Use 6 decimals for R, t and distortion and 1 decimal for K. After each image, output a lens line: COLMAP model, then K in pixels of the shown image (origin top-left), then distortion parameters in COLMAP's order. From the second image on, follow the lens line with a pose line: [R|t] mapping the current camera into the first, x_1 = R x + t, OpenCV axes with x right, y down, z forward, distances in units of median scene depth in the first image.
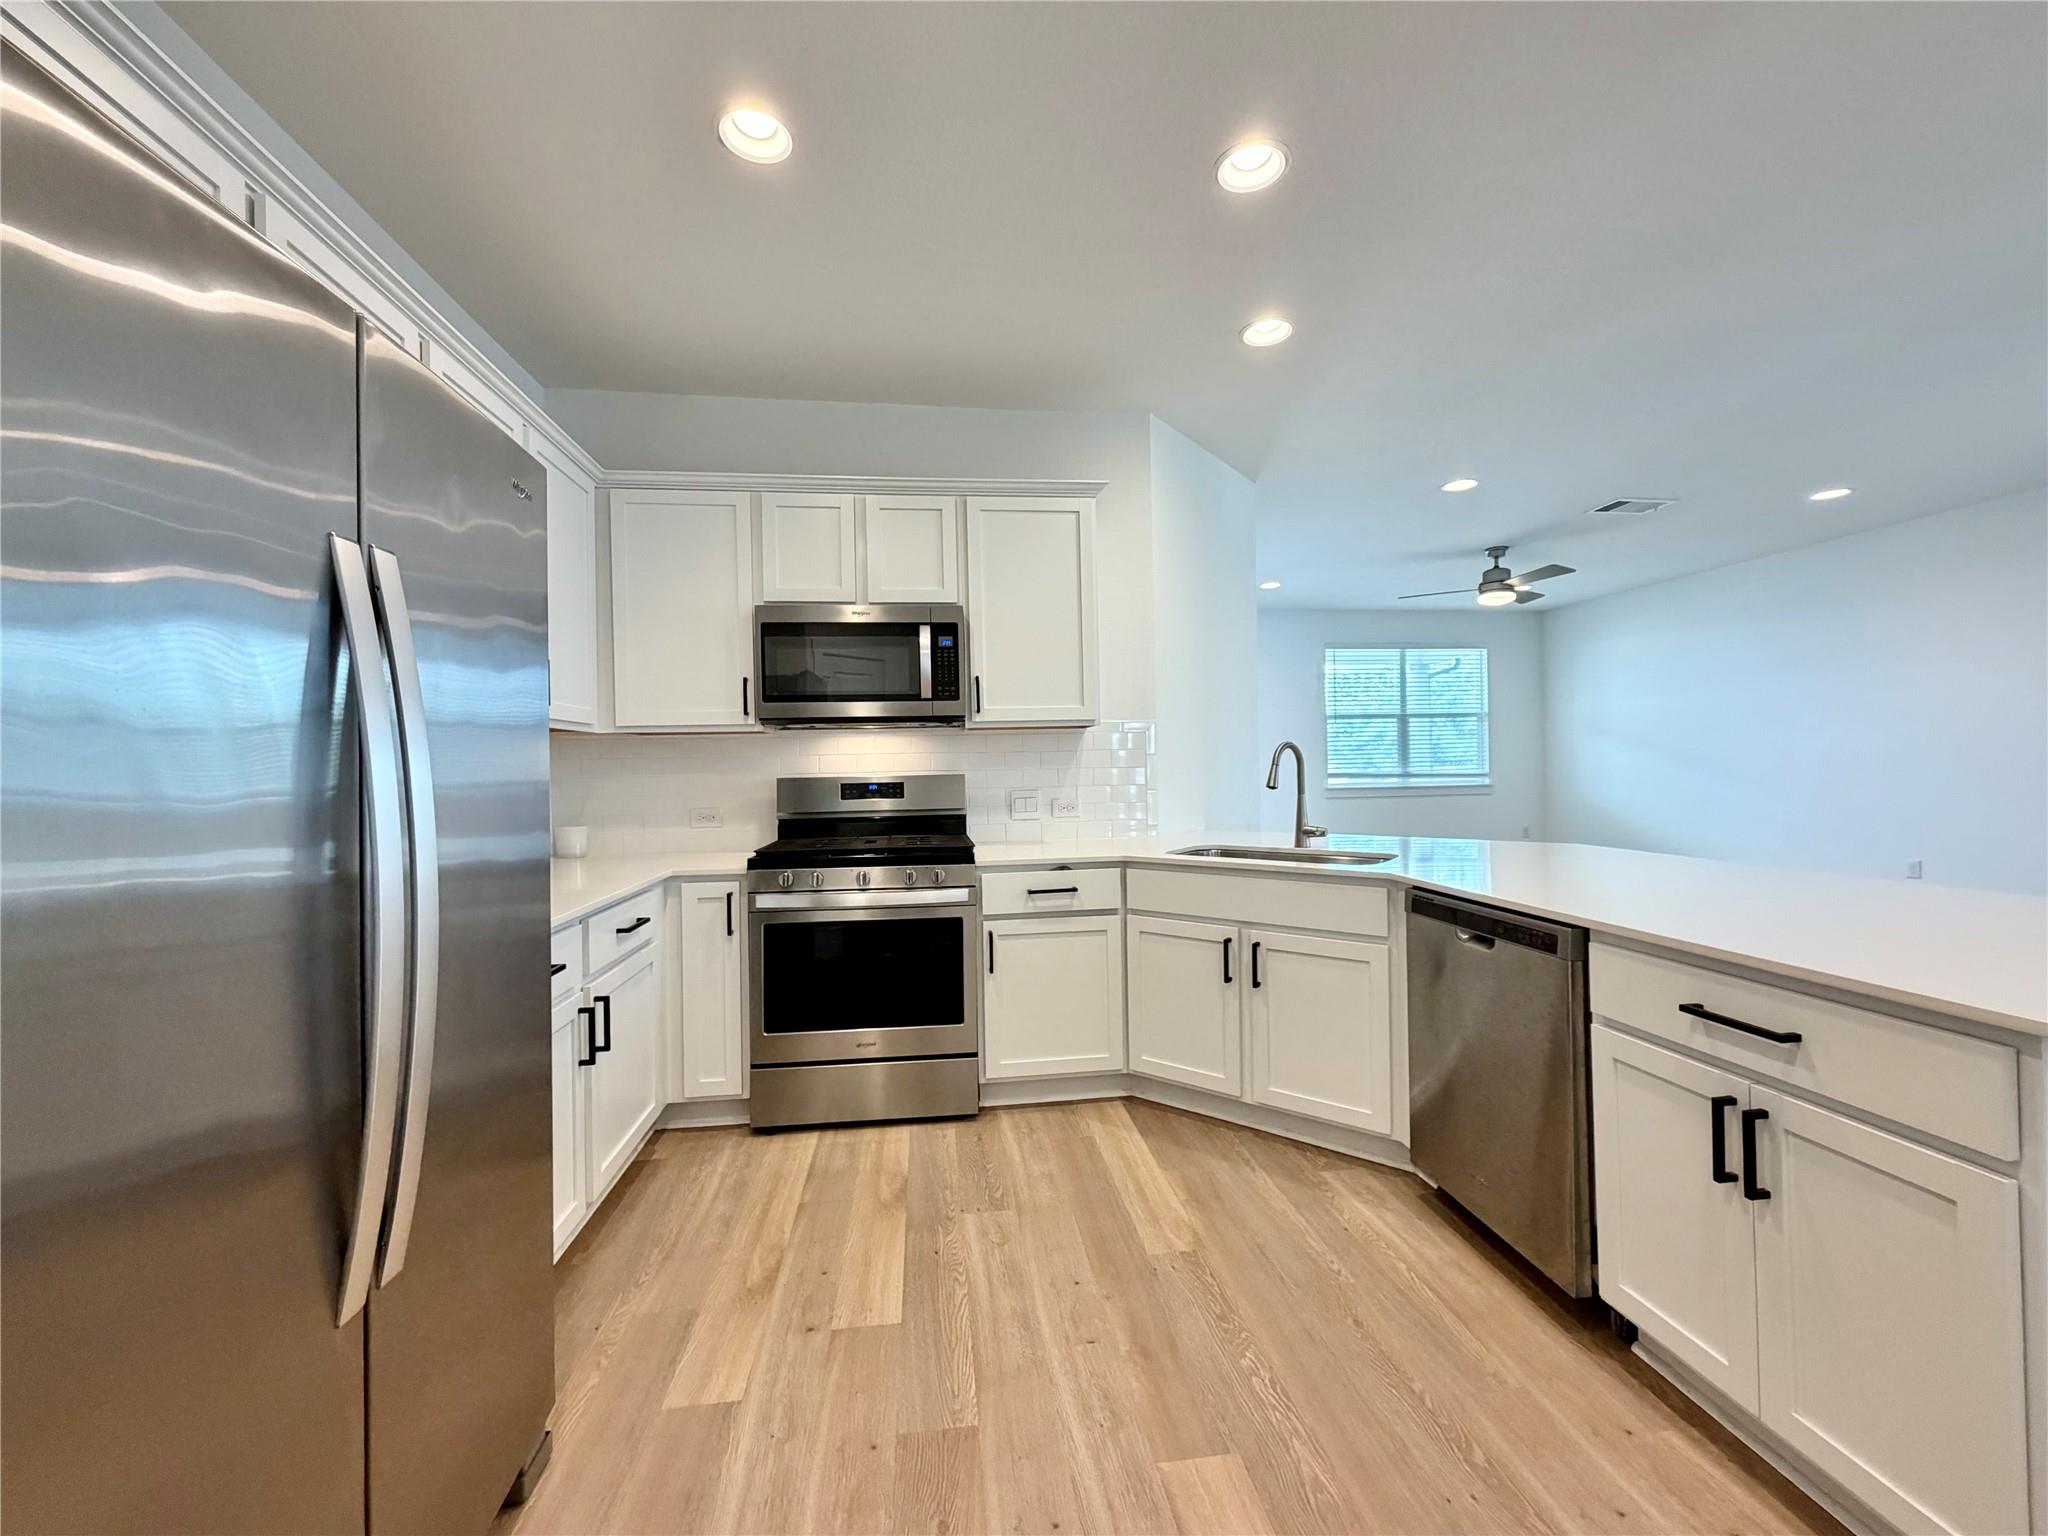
lens RADIAL K [[815.3, 0, 1030.7], [0, 815.3, 768.6], [0, 0, 1]] dist [0.000404, -0.000428]
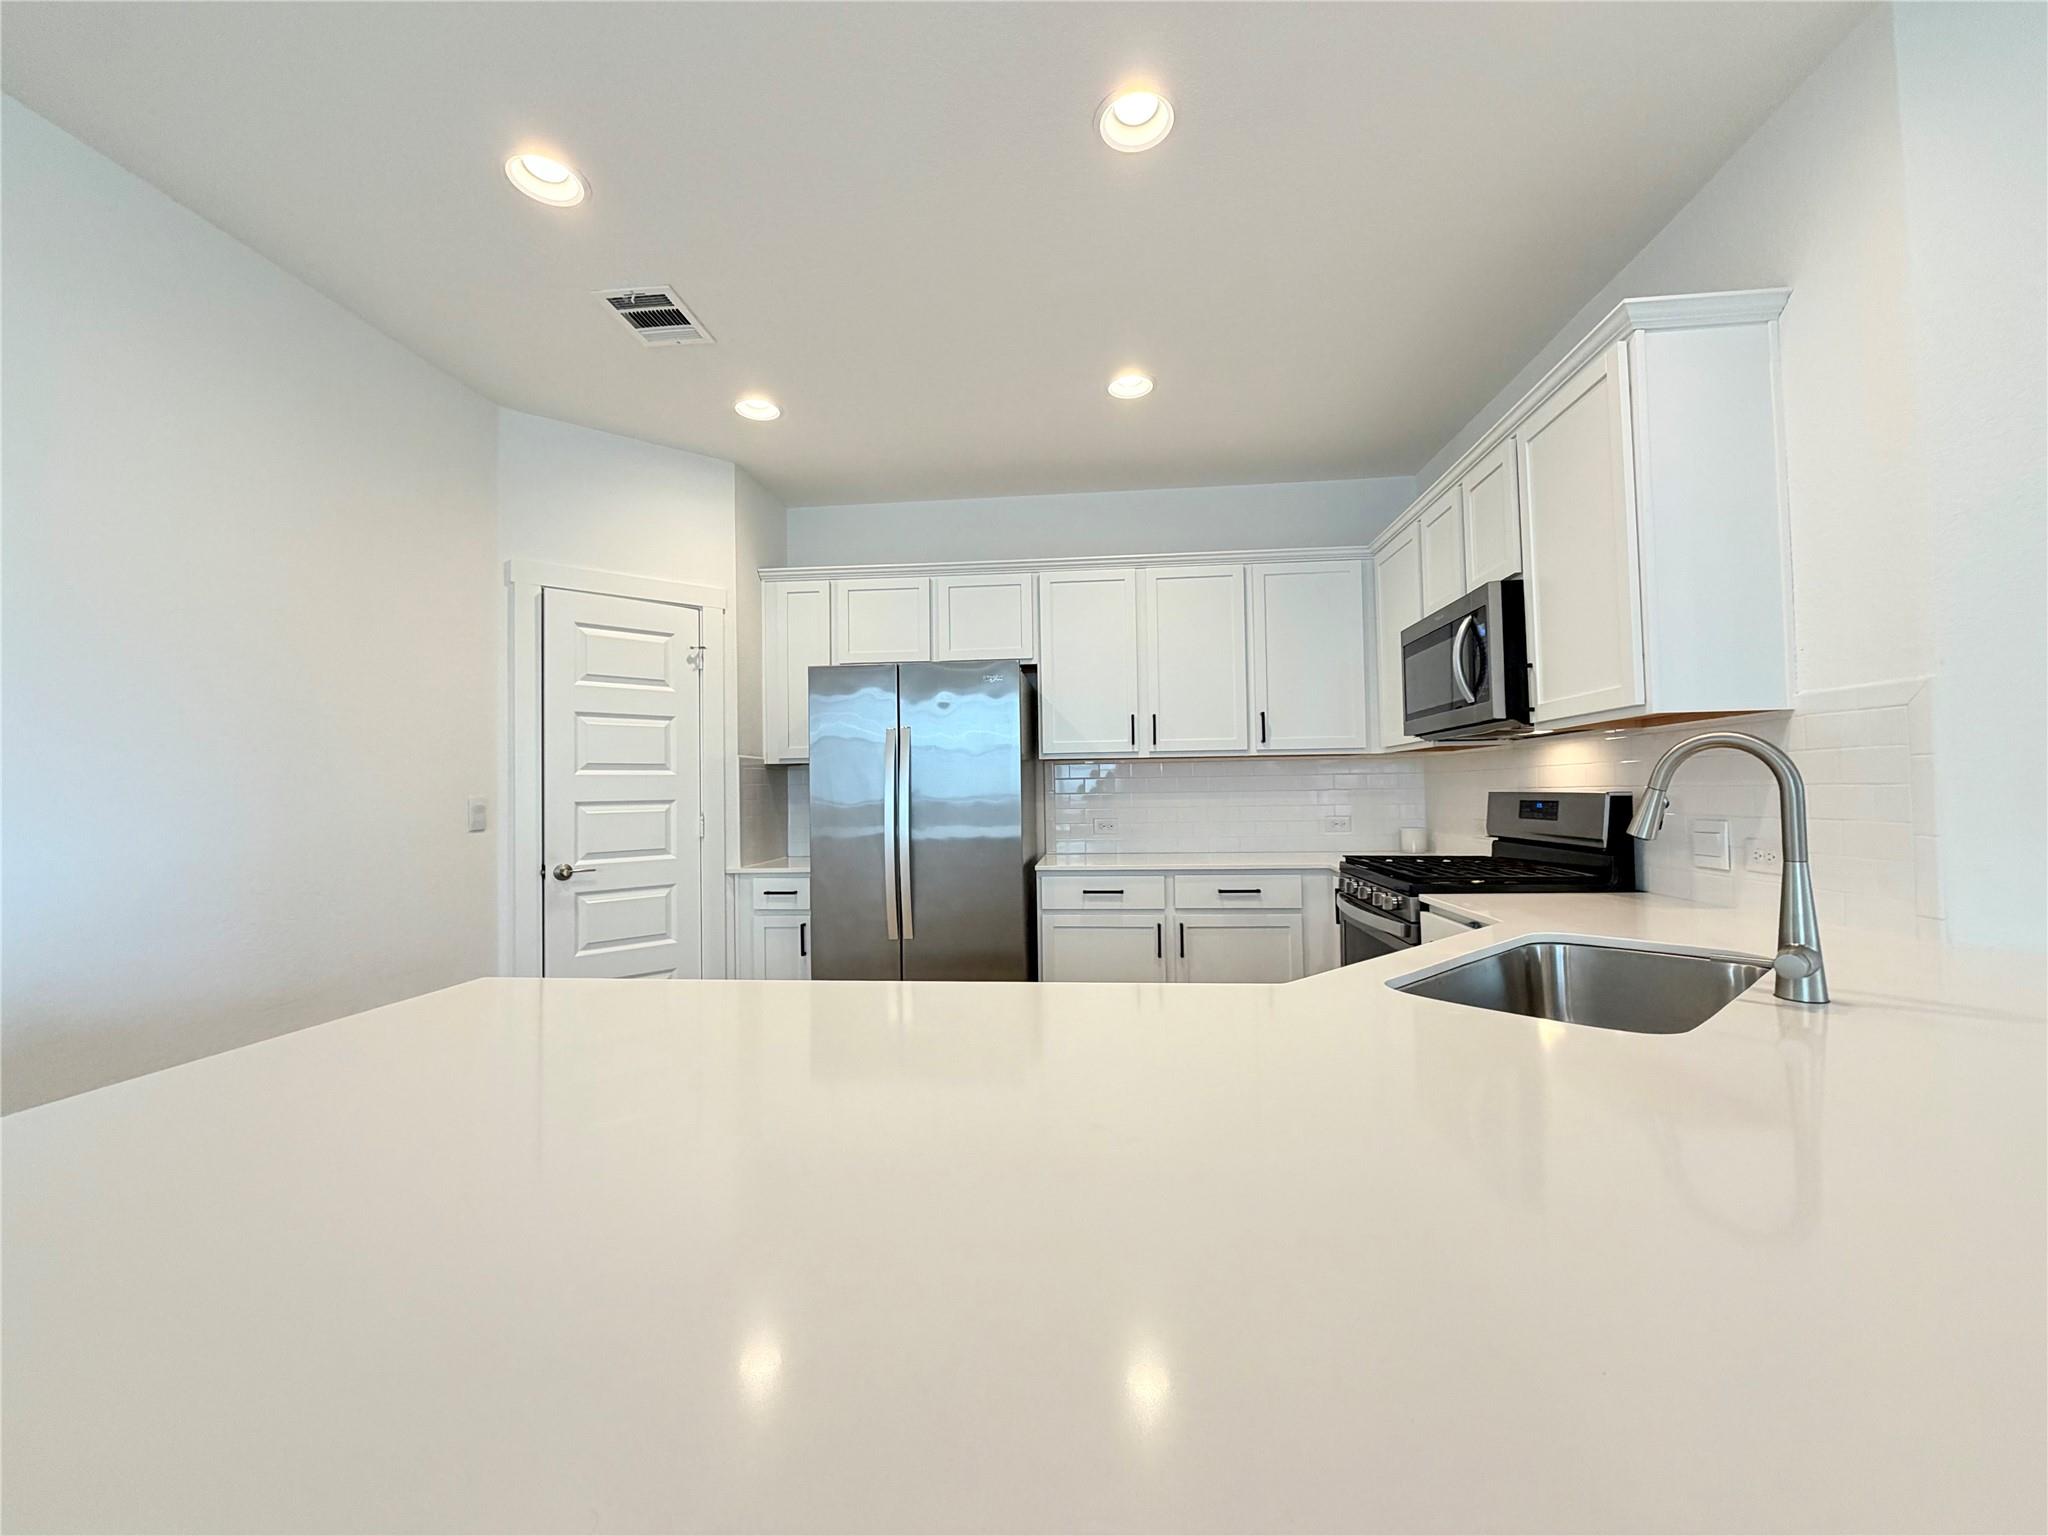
lens RADIAL K [[808.2, 0, 1033.8], [0, 808.2, 761.8], [0, 0, 1]] dist [0.002049, 0.000068]
pose [[-0.214634, -0.014125, -0.976592, 0.791144], [0.018571, 0.999656, -0.018540, -0.016707], [0.976518, -0.022116, -0.214298, 0.738179]]
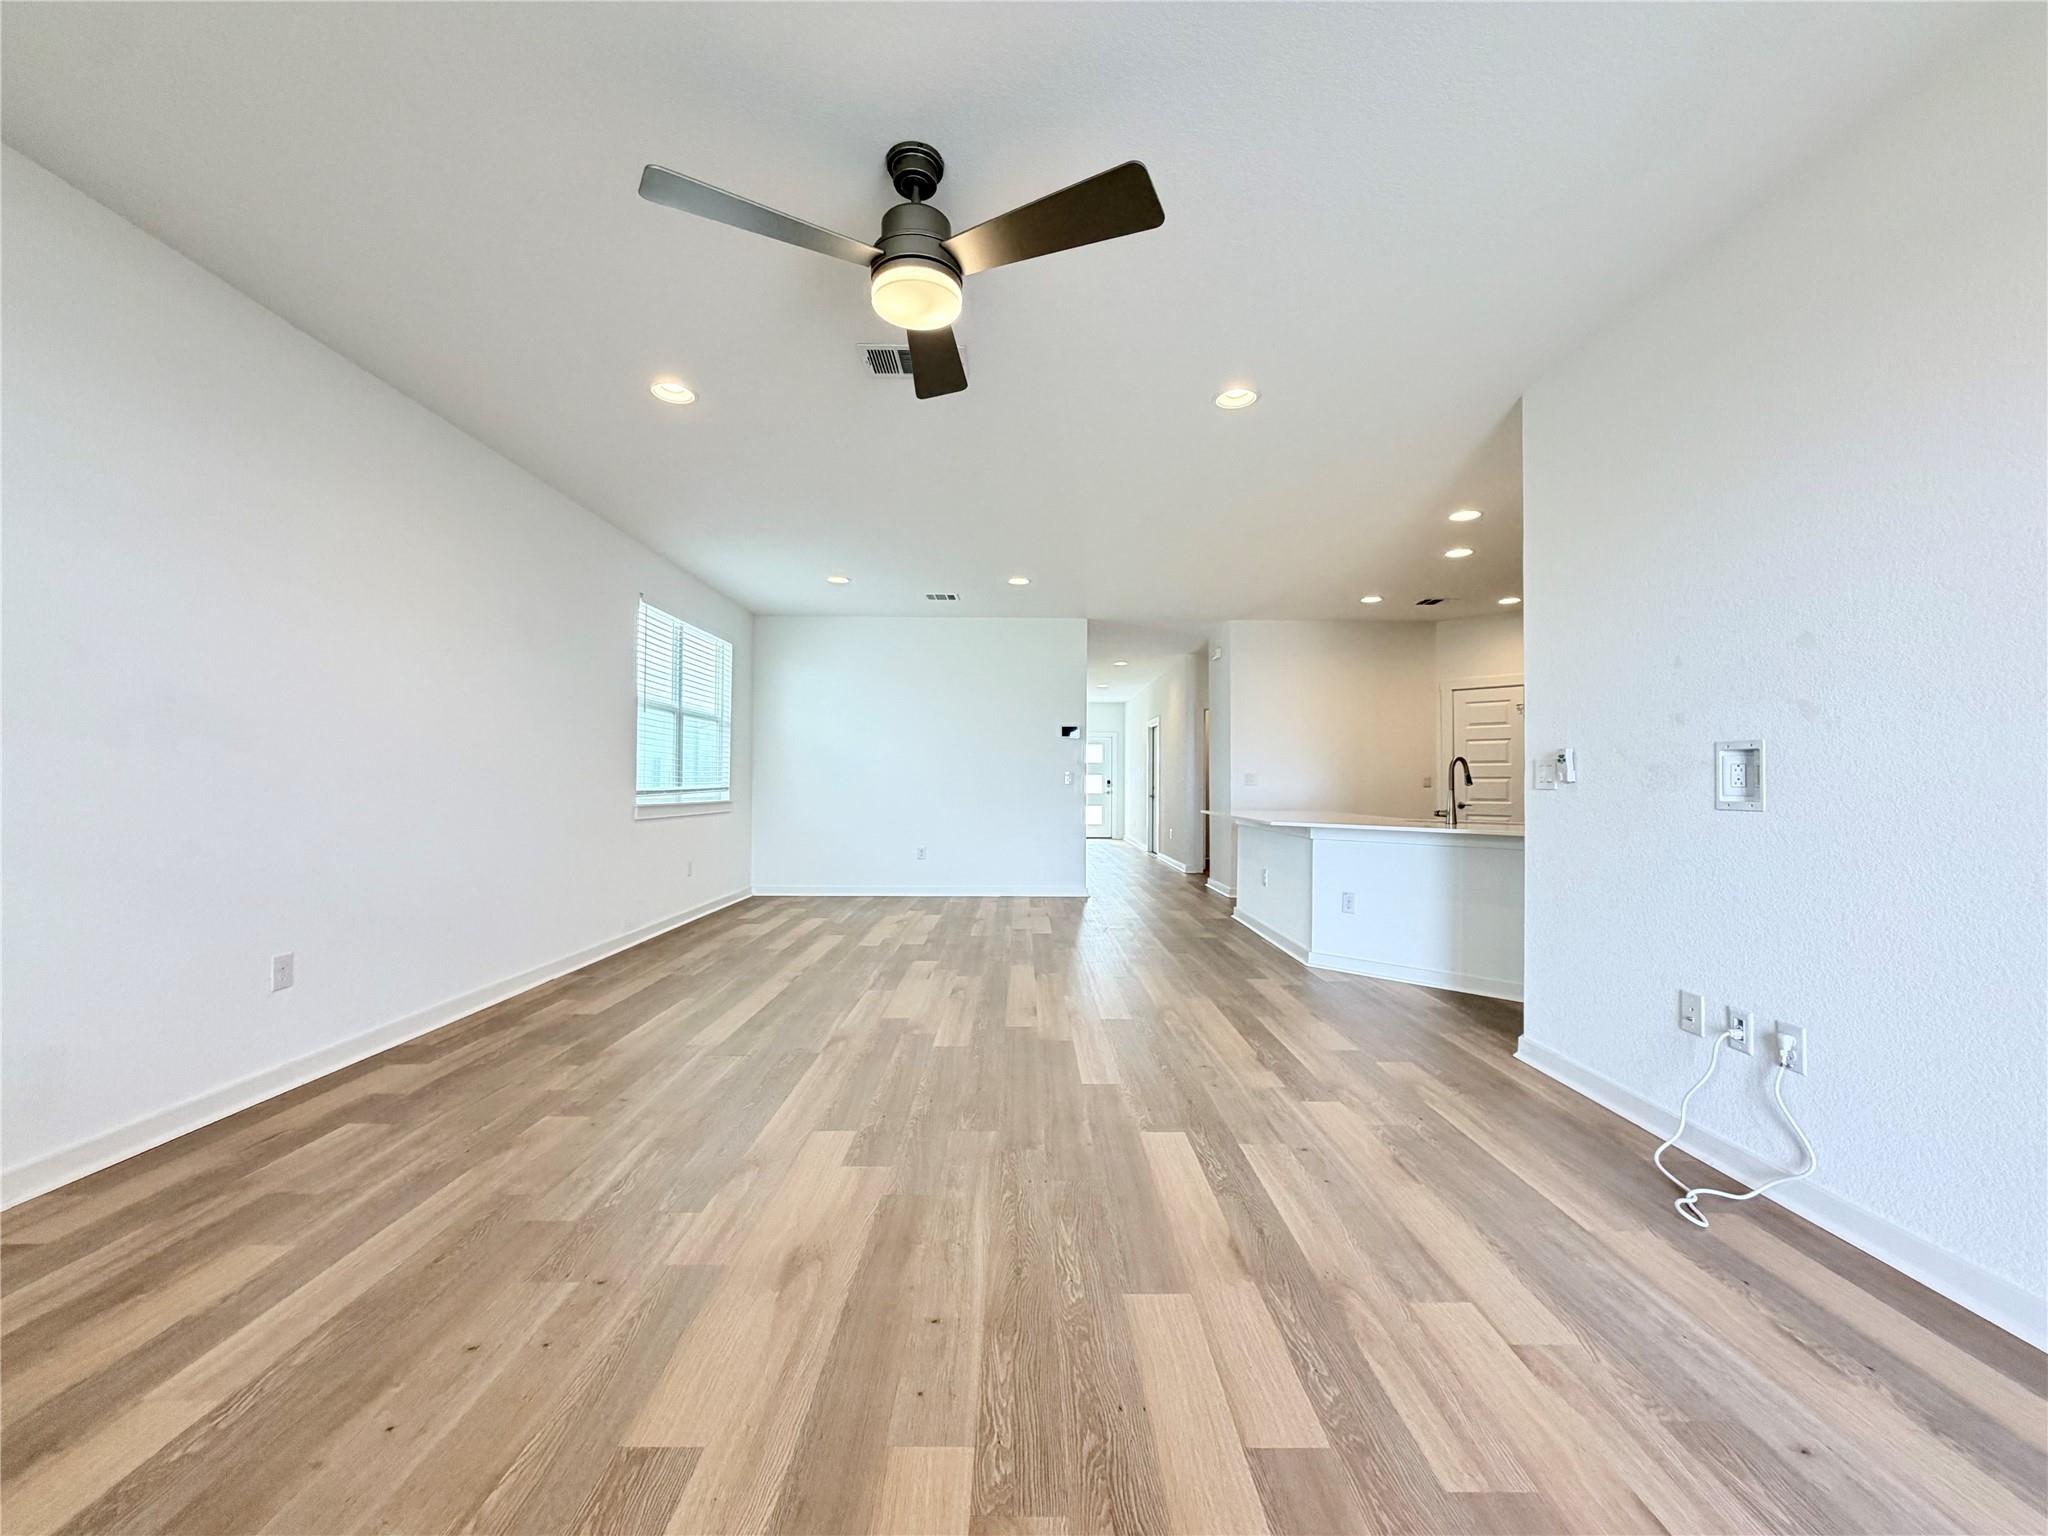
lens RADIAL K [[817.5, 0, 1024.0], [0, 817.5, 768.0], [0, 0, 1]] dist [-0.000865, 0.000186]
pose [[-0.992750, 0.015185, 0.119238, 0.962620], [0.013050, 0.999741, -0.018669, 0.009524], [-0.119490, -0.016977, -0.992690, 2.674050]]
